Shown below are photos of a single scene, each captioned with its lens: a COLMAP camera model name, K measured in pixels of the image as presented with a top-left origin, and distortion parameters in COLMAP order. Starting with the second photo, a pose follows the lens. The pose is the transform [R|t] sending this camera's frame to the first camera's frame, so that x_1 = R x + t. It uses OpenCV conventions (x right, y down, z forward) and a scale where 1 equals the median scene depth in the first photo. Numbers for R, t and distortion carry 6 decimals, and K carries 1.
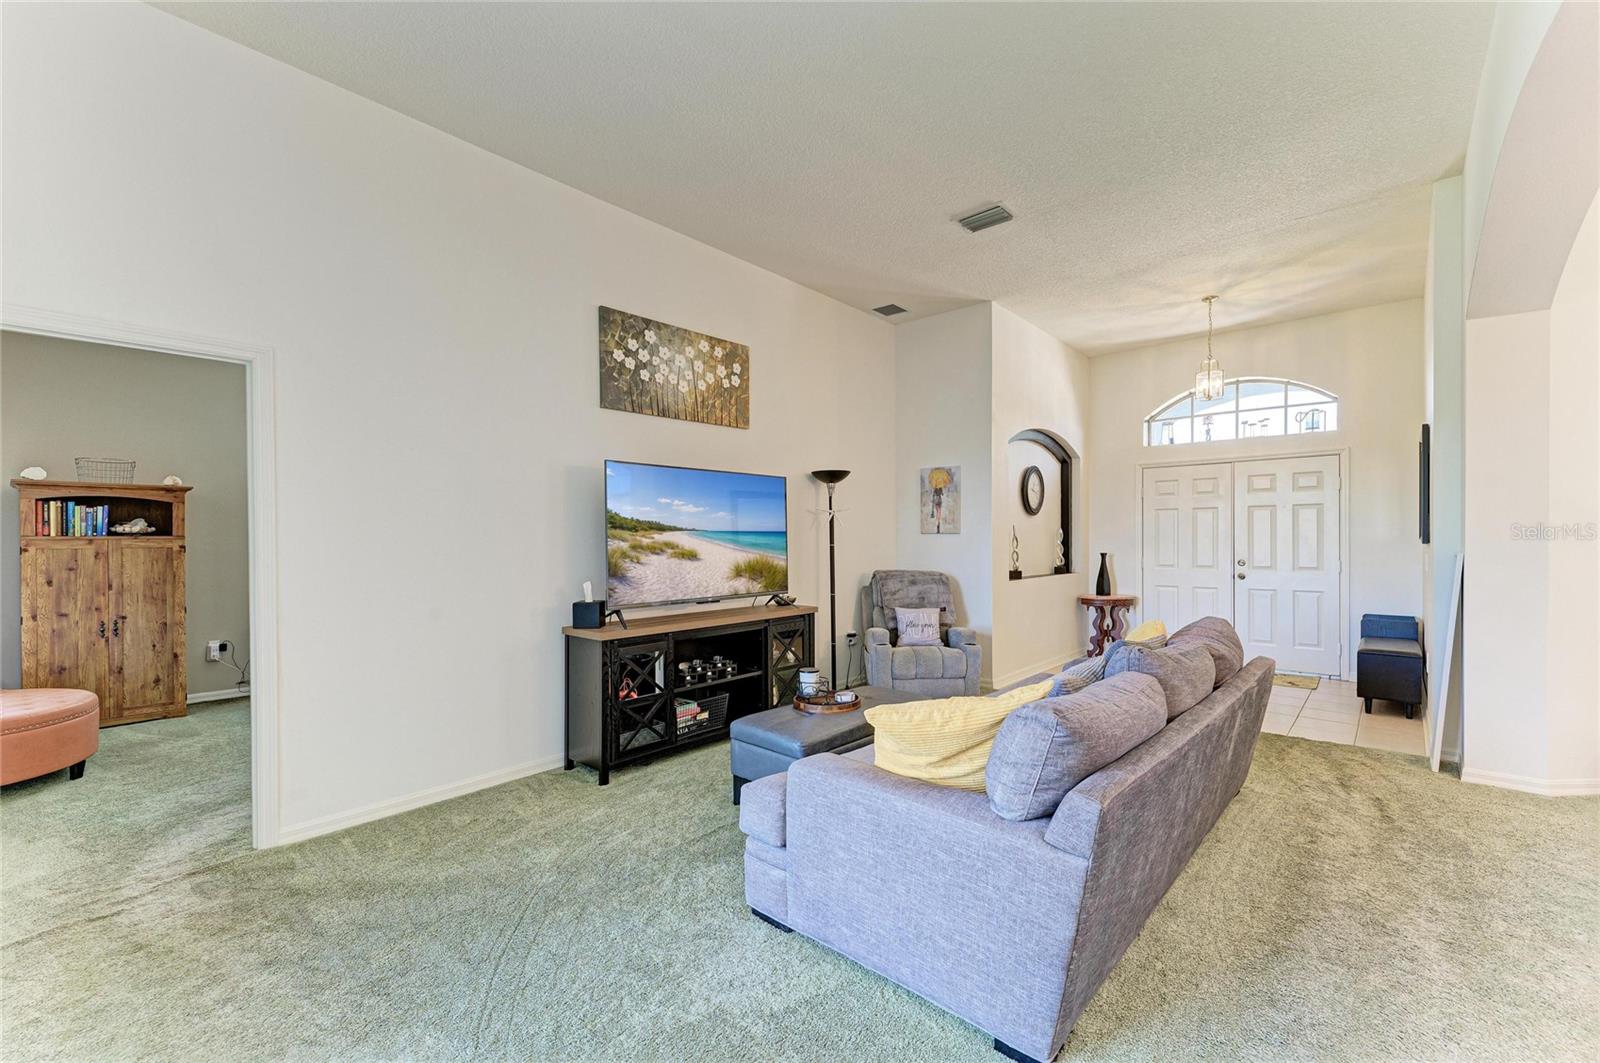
lens RADIAL K [[668.5, 0, 806.5], [0, 668.5, 544.2], [0, 0, 1]] dist [0.013393, 0.000156]
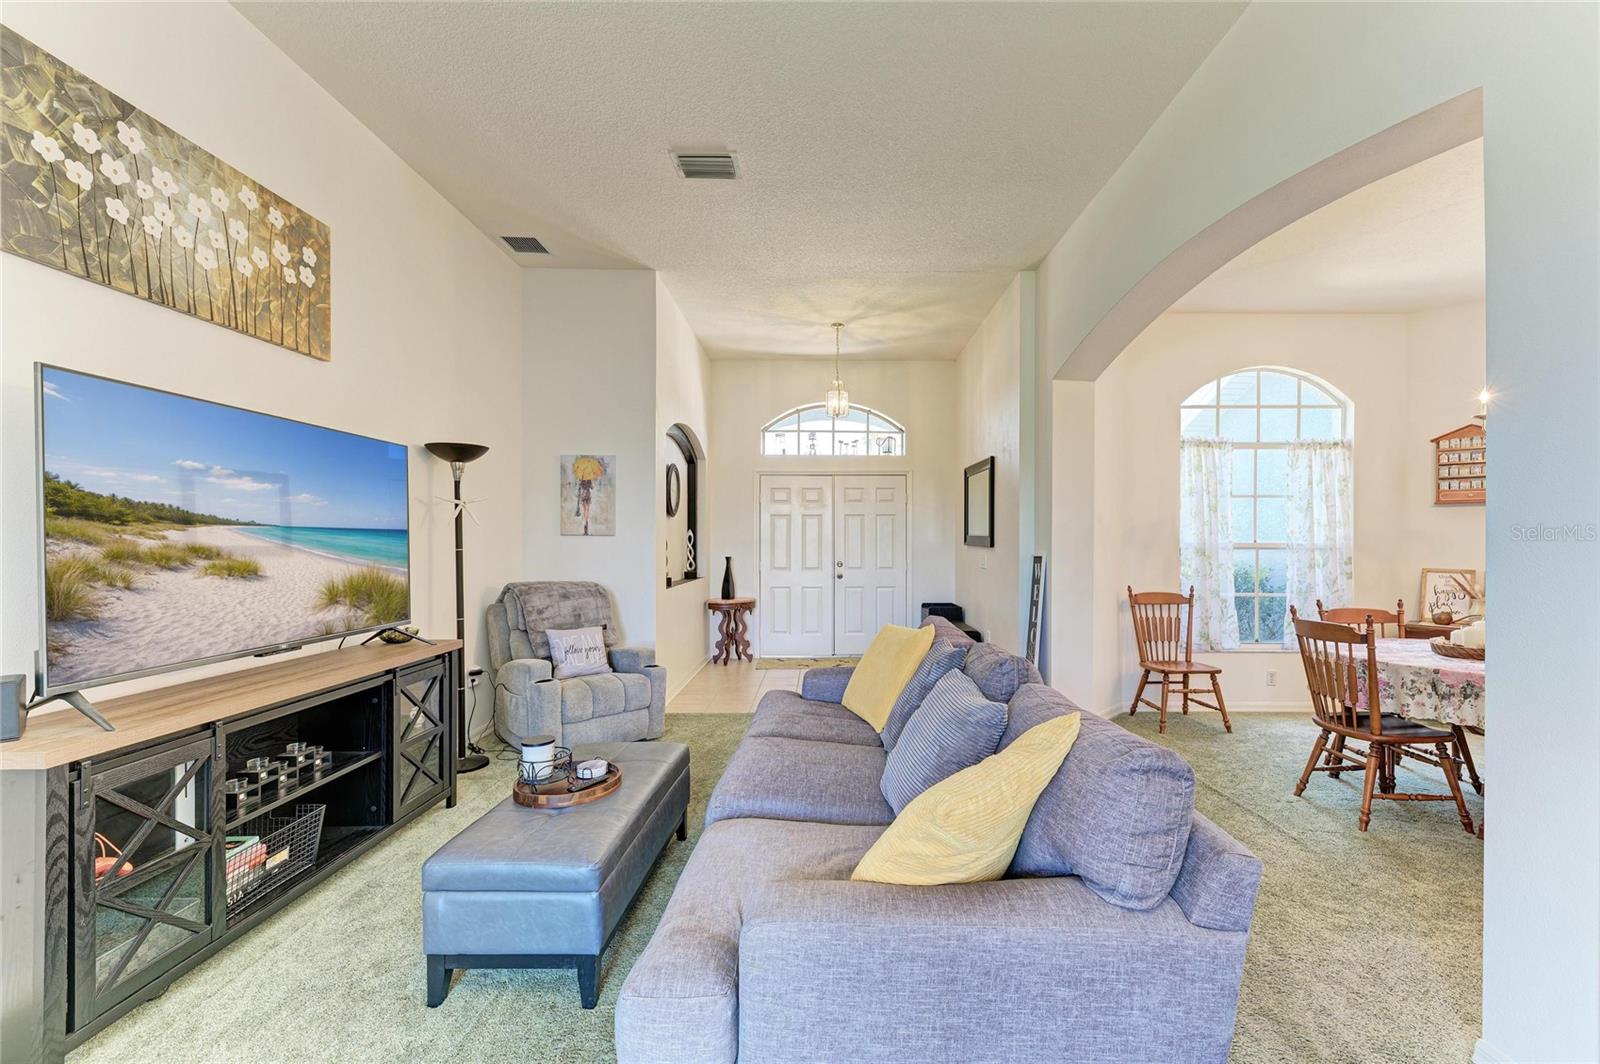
lens RADIAL K [[665.2, 0, 844.1], [0, 665.2, 547.3], [0, 0, 1]] dist [0.010465, -0.003826]
pose [[0.731758, 0.000045, 0.681565, -0.166311], [0.000074, 1.000000, -0.000146, -0.001597], [-0.681565, 0.000157, 0.731758, 0.239142]]
